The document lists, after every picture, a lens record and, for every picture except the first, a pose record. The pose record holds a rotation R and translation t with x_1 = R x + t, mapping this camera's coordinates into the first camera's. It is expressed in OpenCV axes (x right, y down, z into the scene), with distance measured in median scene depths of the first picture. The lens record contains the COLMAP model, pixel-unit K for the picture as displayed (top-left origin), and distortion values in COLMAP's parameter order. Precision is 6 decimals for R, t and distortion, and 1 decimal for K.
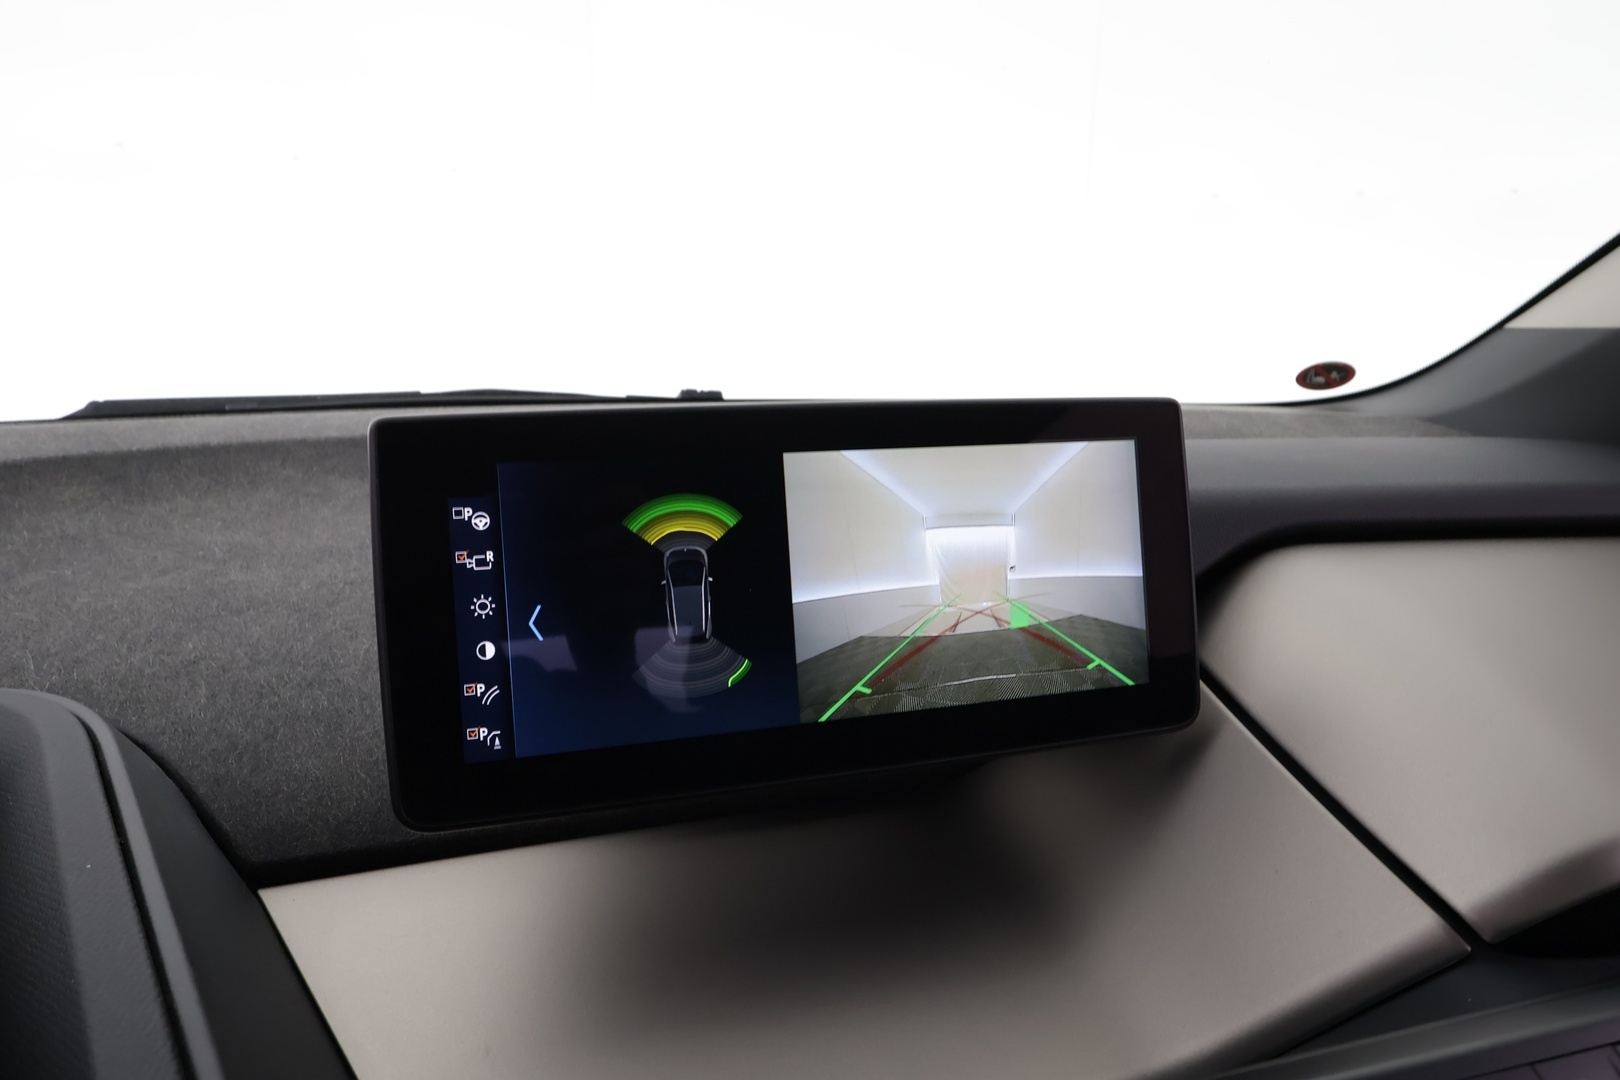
lens RADIAL K [[1002.7, 0, 810.0], [0, 1002.7, 540.0], [0, 0, 1]] dist [-0.004056, 0.001445]
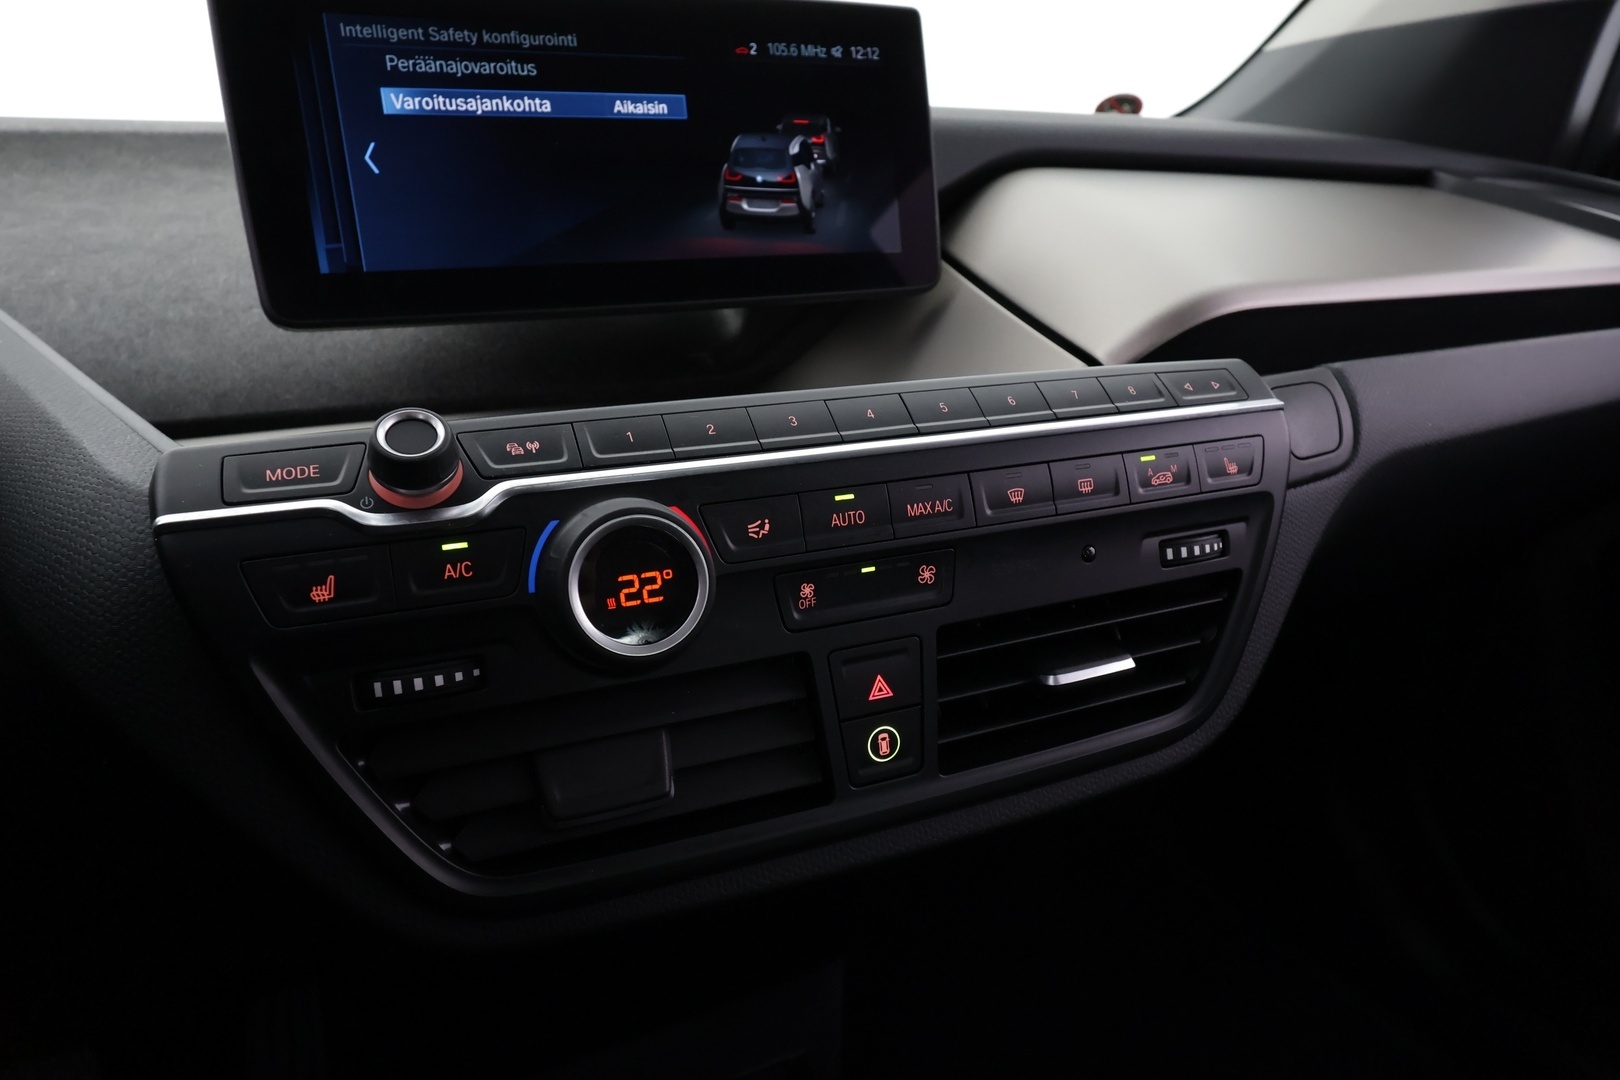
lens RADIAL K [[993.4, 0, 810.0], [0, 993.4, 540.0], [0, 0, 1]] dist [0.001322, -0.000662]
pose [[0.992352, -0.049551, 0.113063, 0.060058], [0.032460, 0.988413, 0.148275, 0.253981], [-0.119100, -0.143471, 0.982462, -0.196642]]
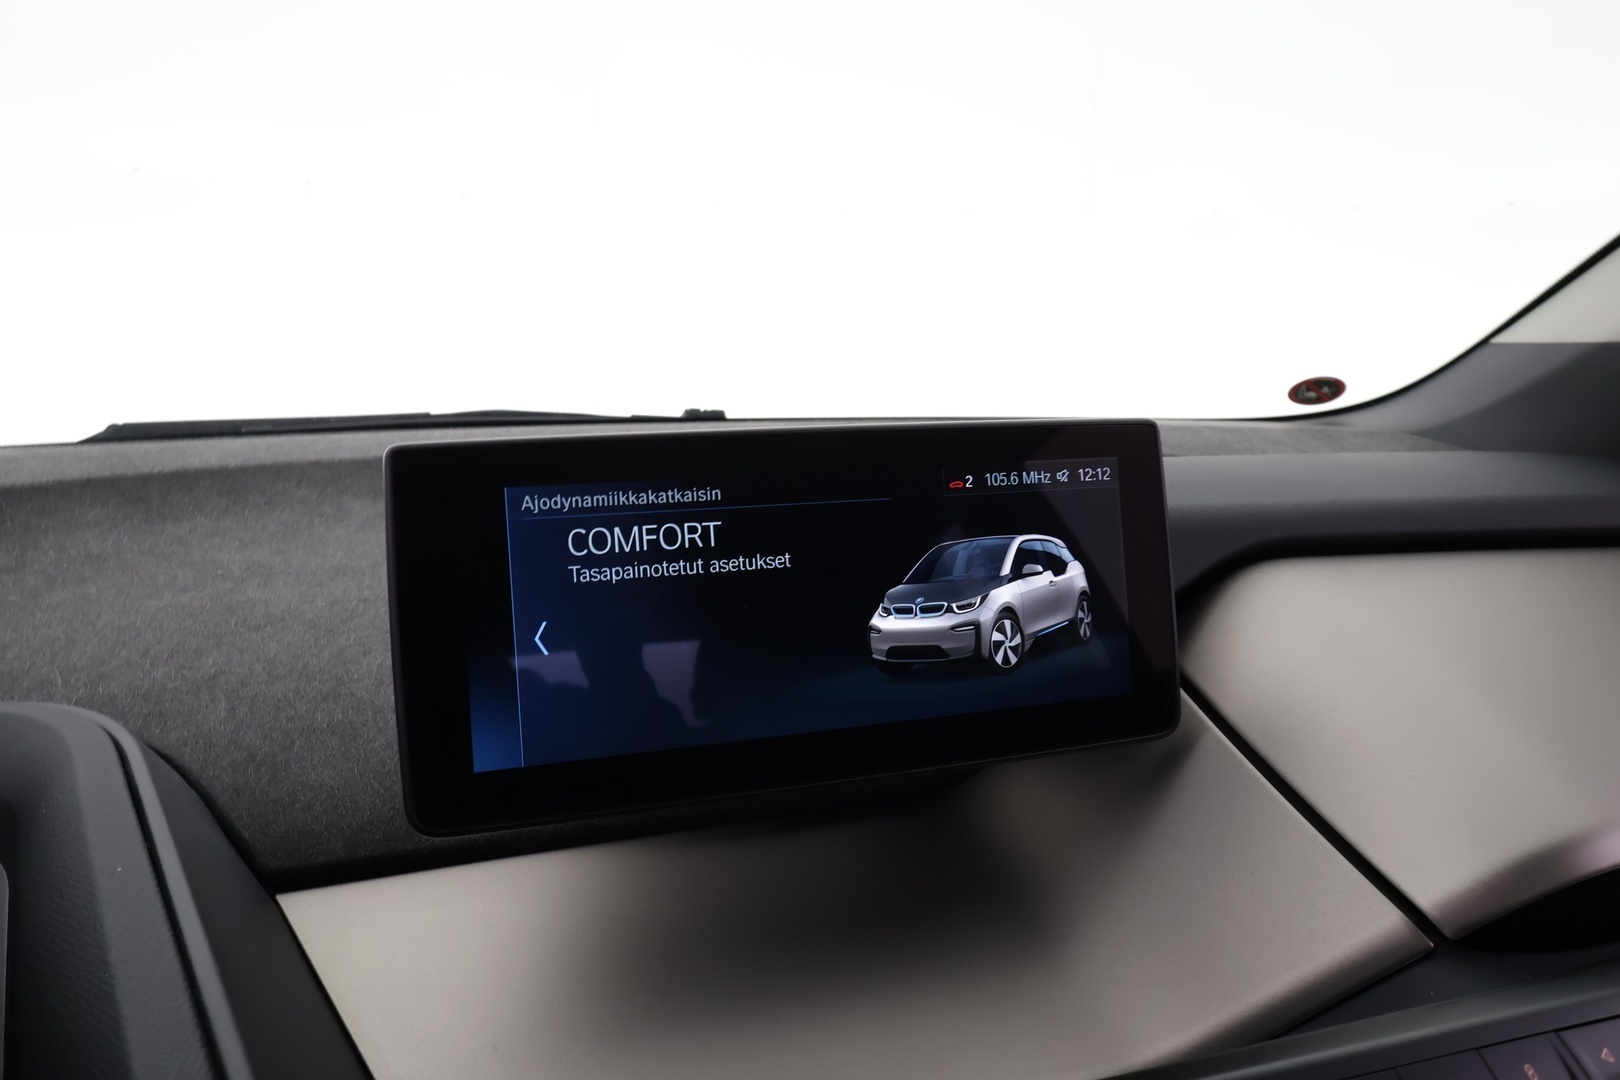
lens RADIAL K [[998.3, 0, 810.0], [0, 998.3, 540.0], [0, 0, 1]] dist [-0.002098, -0.003044]
pose [[0.999959, -0.005544, -0.007170, 0.011226], [0.005442, 0.999885, -0.014185, -0.002013], [0.007248, 0.014145, 0.999874, -0.031228]]
